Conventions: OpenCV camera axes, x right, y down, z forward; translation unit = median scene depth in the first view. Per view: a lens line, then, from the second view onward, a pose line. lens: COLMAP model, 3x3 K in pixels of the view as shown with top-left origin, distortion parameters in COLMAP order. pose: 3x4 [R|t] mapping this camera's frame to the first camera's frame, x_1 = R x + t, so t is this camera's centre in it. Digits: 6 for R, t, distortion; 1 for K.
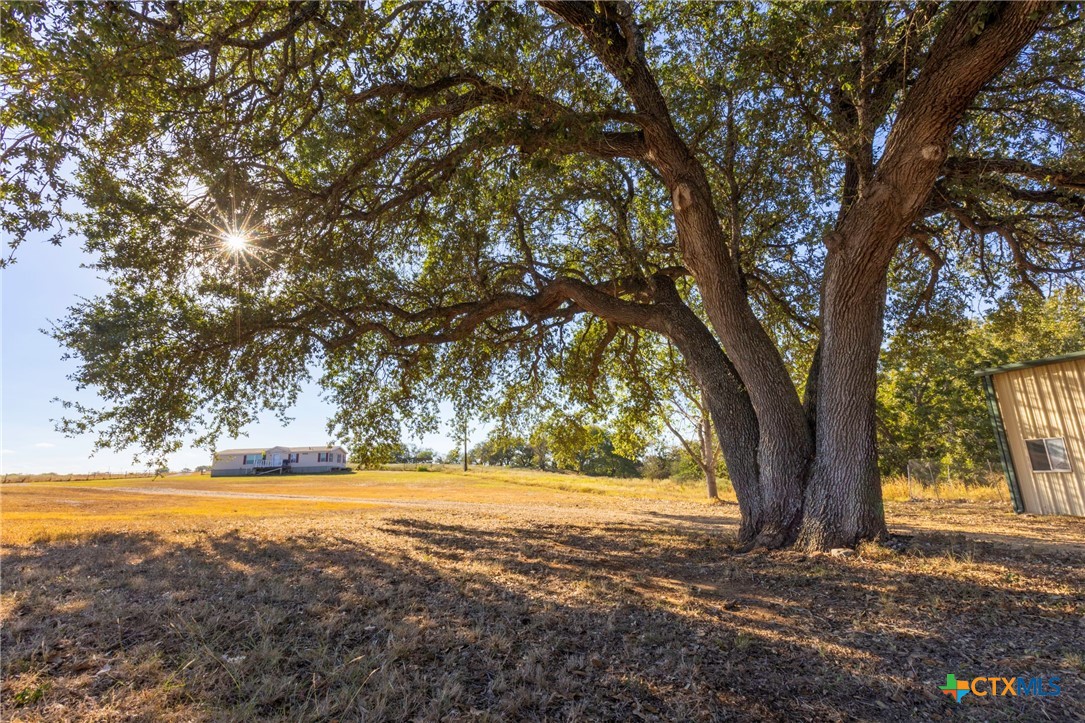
lens RADIAL K [[482.0, 0, 542.5], [0, 482.0, 361.5], [0, 0, 1]] dist [-0.000886, -0.000182]
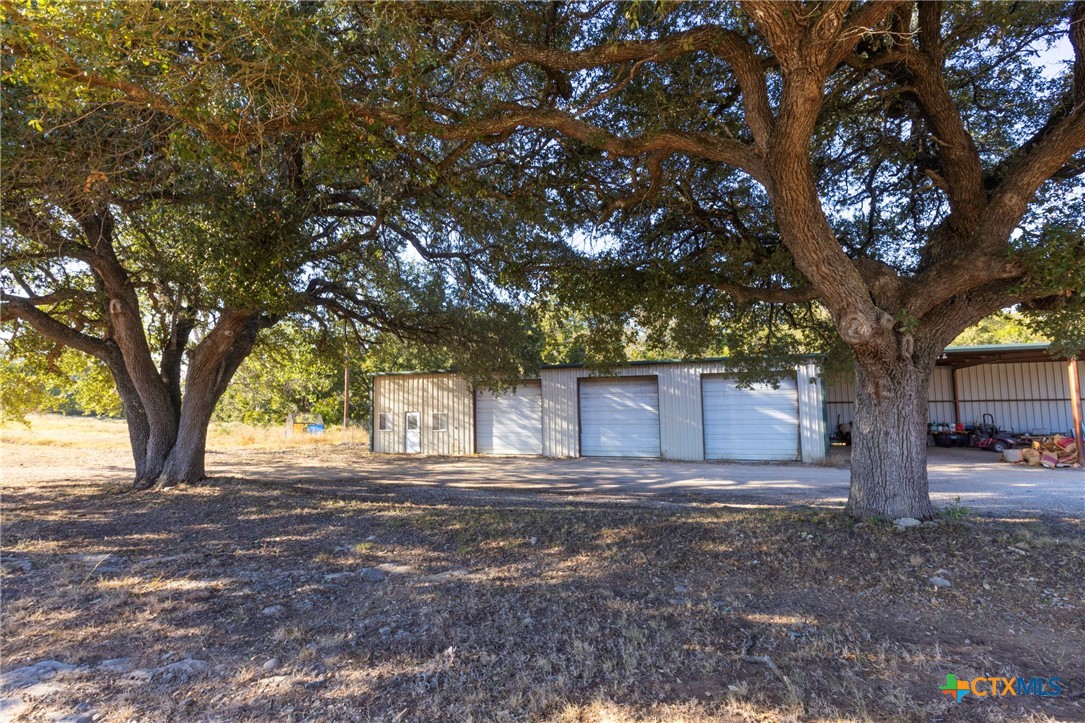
lens RADIAL K [[482.0, 0, 542.5], [0, 482.0, 361.5], [0, 0, 1]] dist [-0.000886, -0.000182]
pose [[0.642994, 0.087955, 0.760804, -0.031723], [-0.186400, 0.981485, 0.044069, -0.451228], [-0.742842, -0.170150, 0.647484, -1.215169]]
